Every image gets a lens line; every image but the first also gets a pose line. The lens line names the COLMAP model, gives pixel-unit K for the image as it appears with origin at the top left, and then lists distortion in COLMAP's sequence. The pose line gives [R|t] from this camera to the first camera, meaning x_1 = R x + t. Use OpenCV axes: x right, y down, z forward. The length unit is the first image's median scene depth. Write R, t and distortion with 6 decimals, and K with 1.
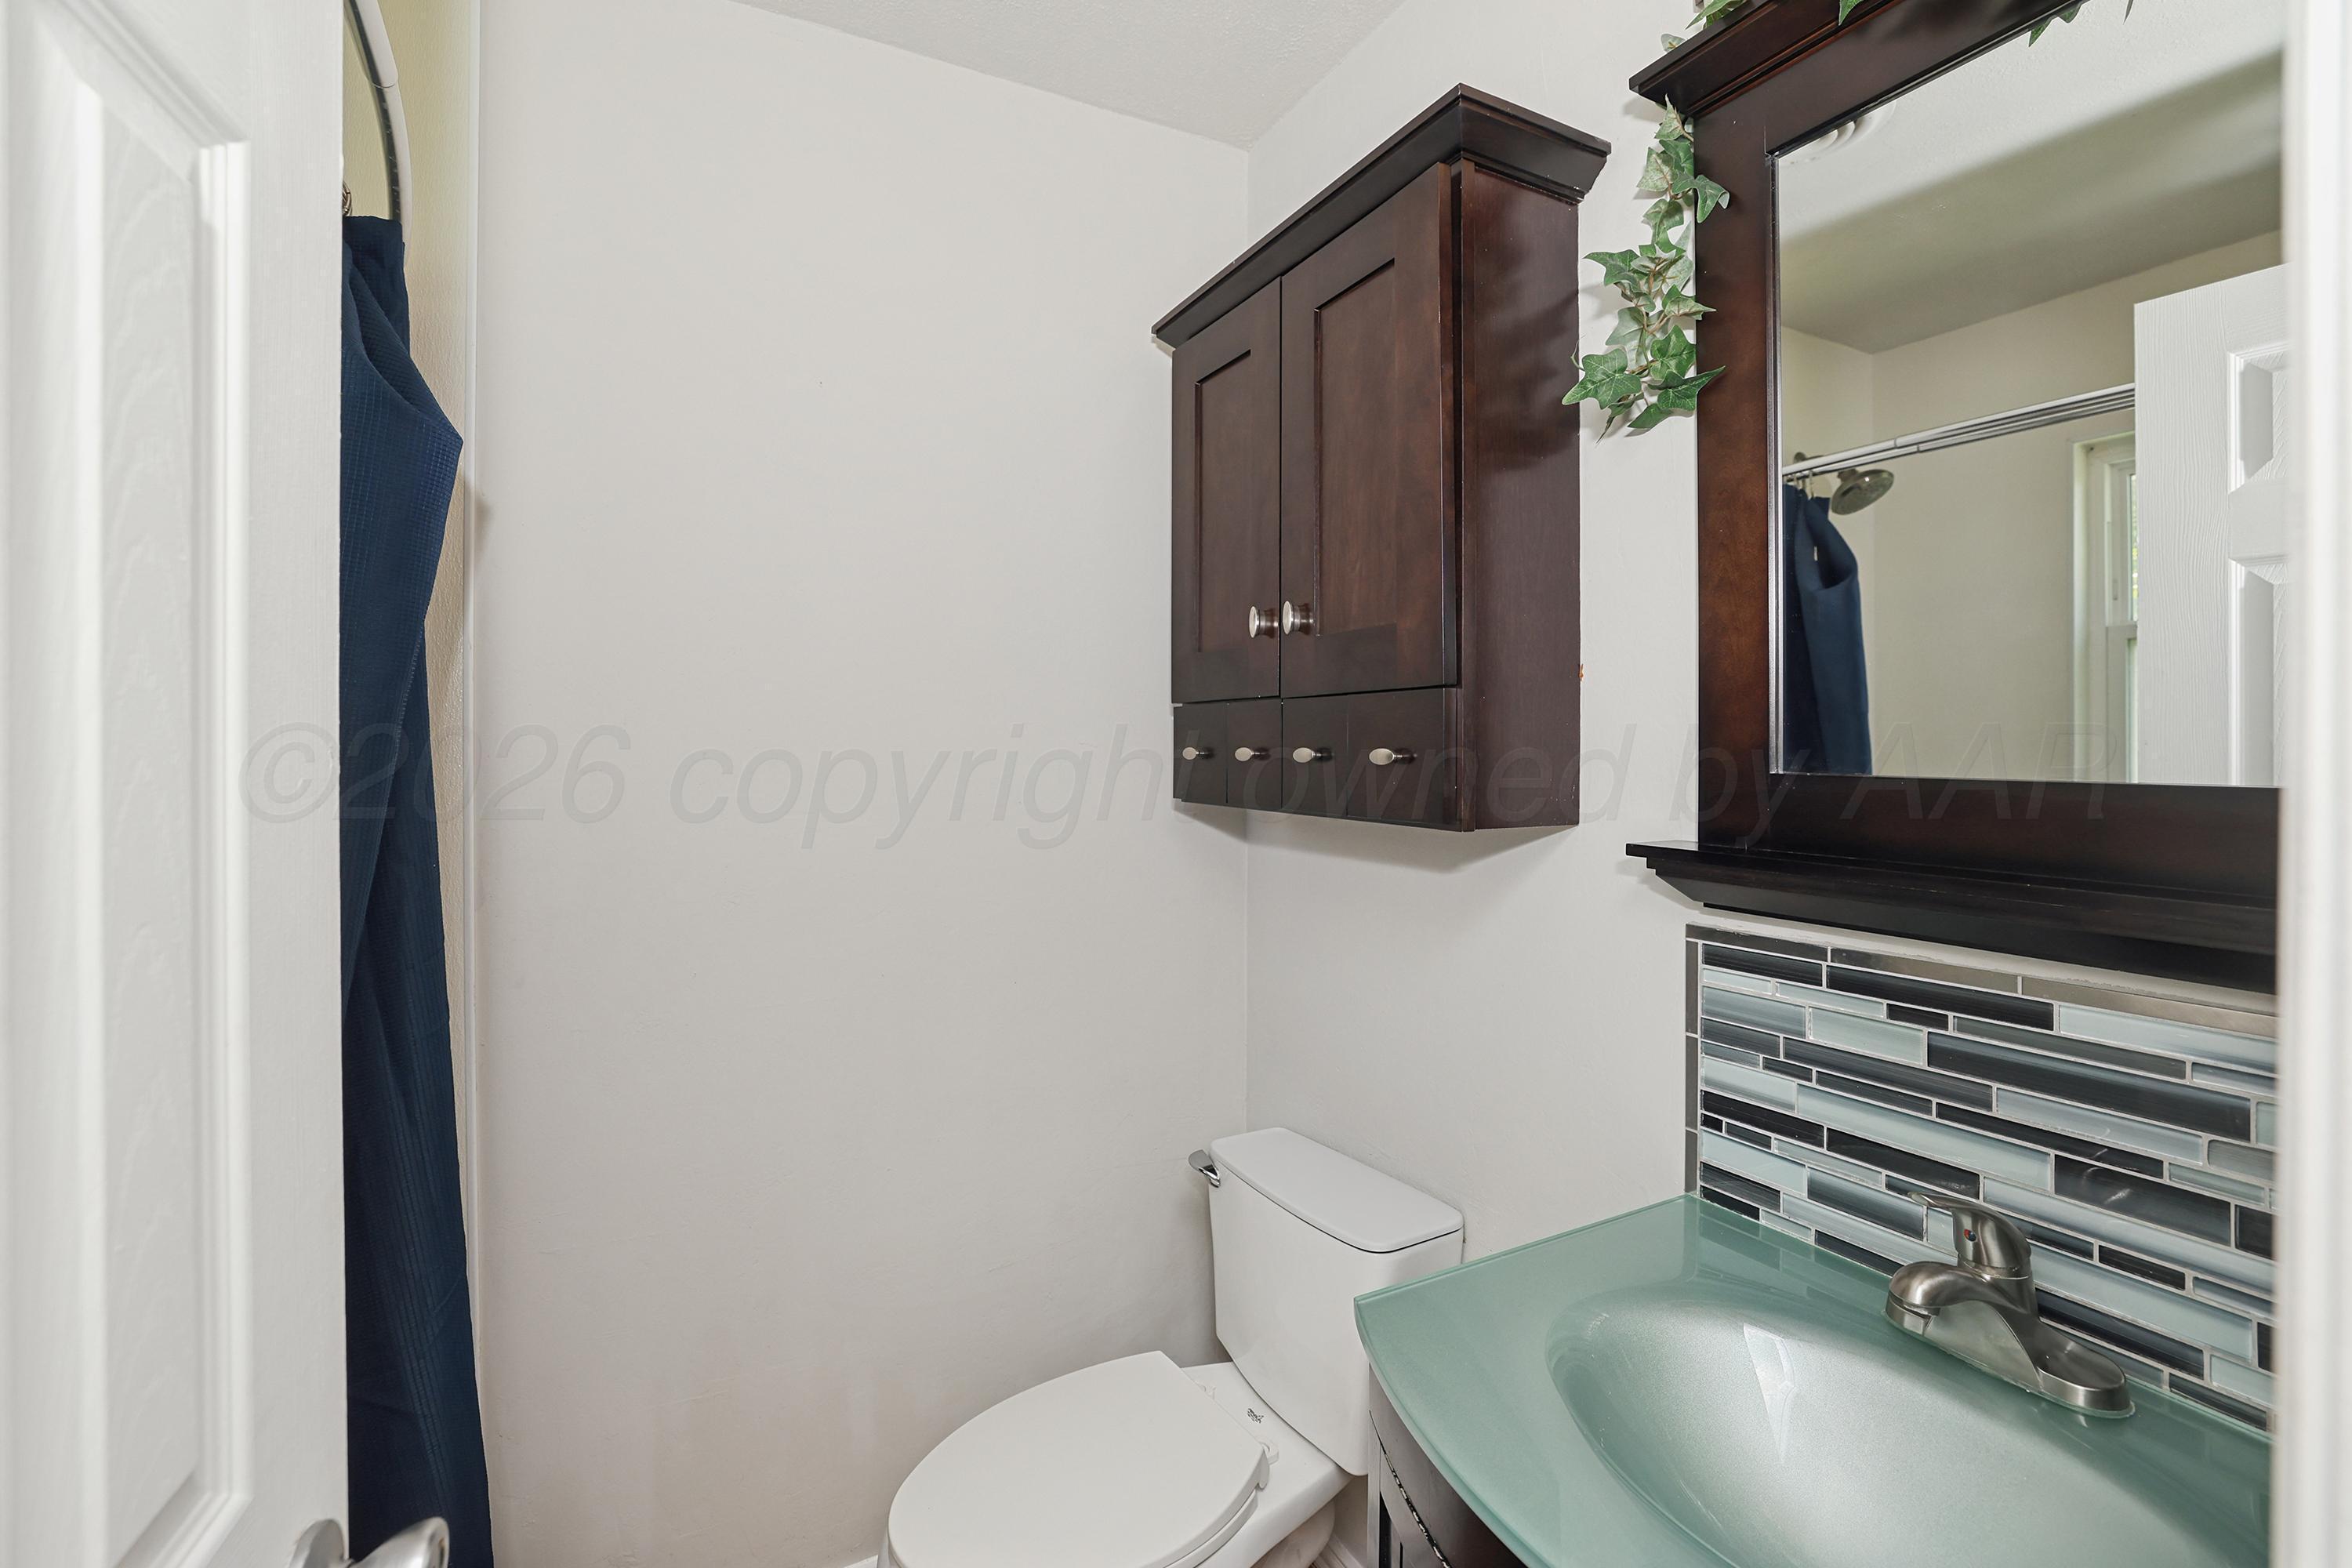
lens RADIAL K [[1054.4, 0, 1170.5], [0, 1054.4, 750.0], [0, 0, 1]] dist [-0.038126, 0.011359]
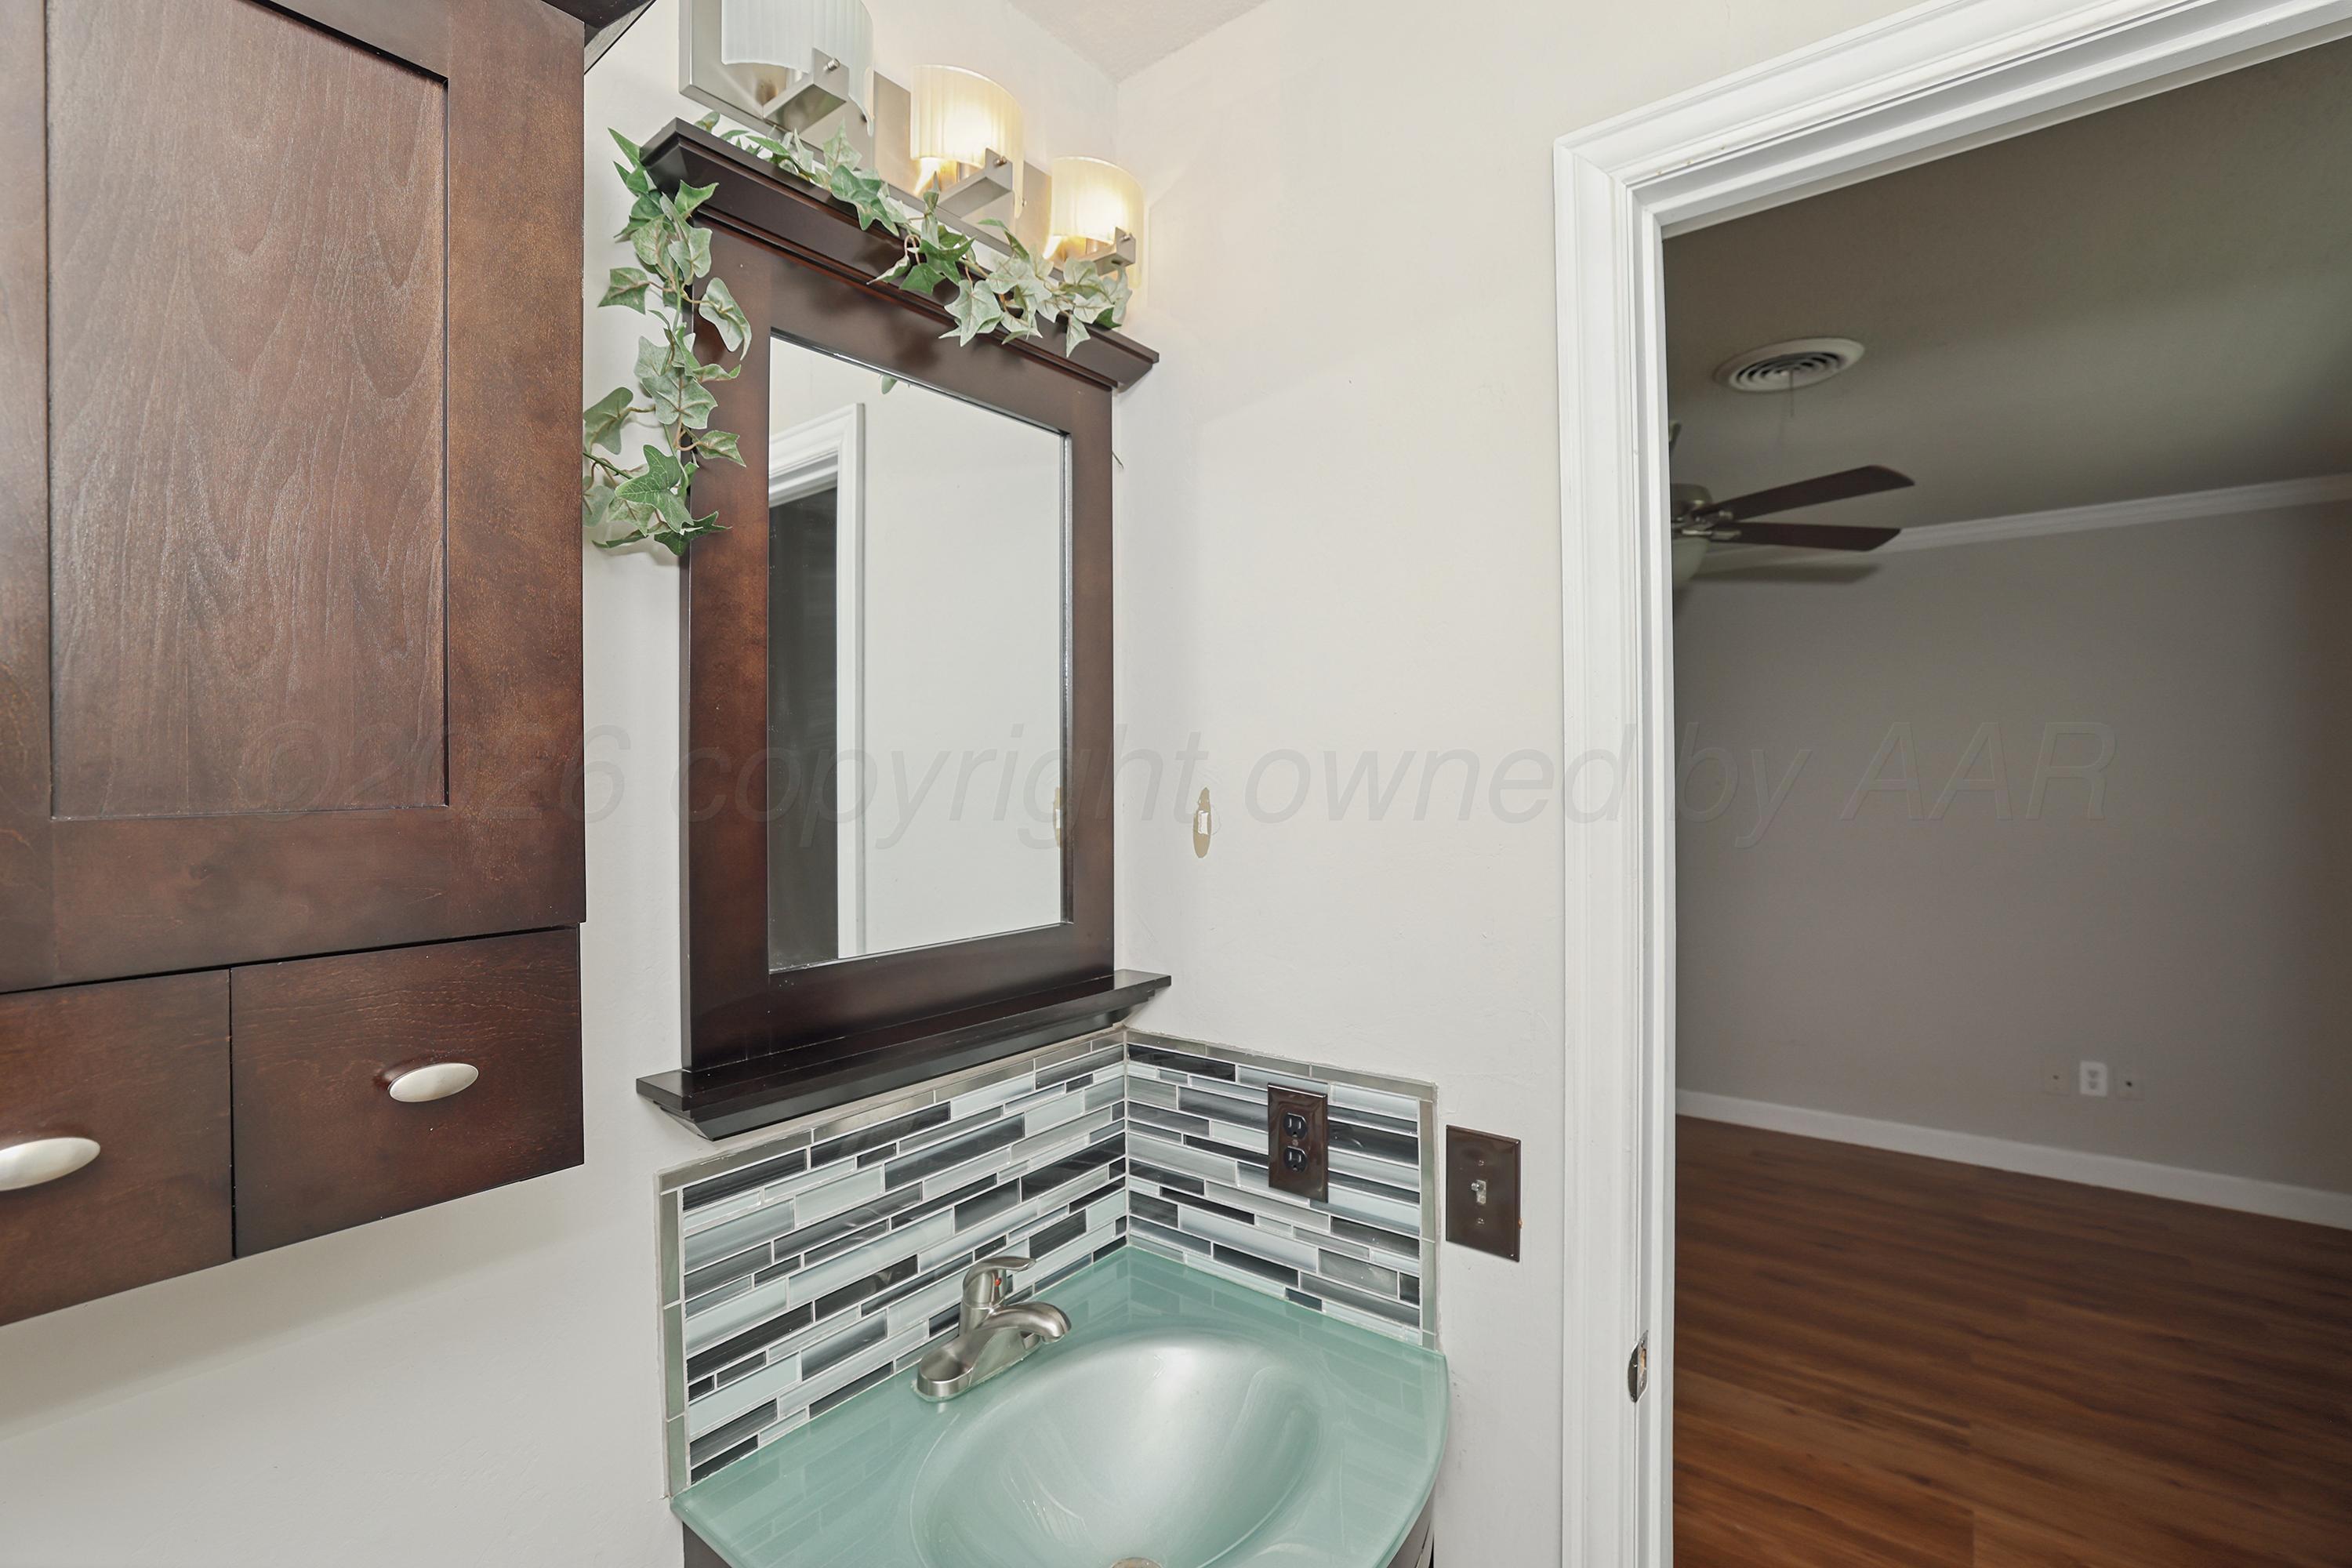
lens RADIAL K [[1054.4, 0, 1170.5], [0, 1054.4, 750.0], [0, 0, 1]] dist [-0.038126, 0.011359]
pose [[-0.431970, 0.023930, 0.901570, -0.482534], [0.007872, 0.999710, -0.022763, -0.165639], [-0.901853, -0.002735, -0.432033, 1.113987]]
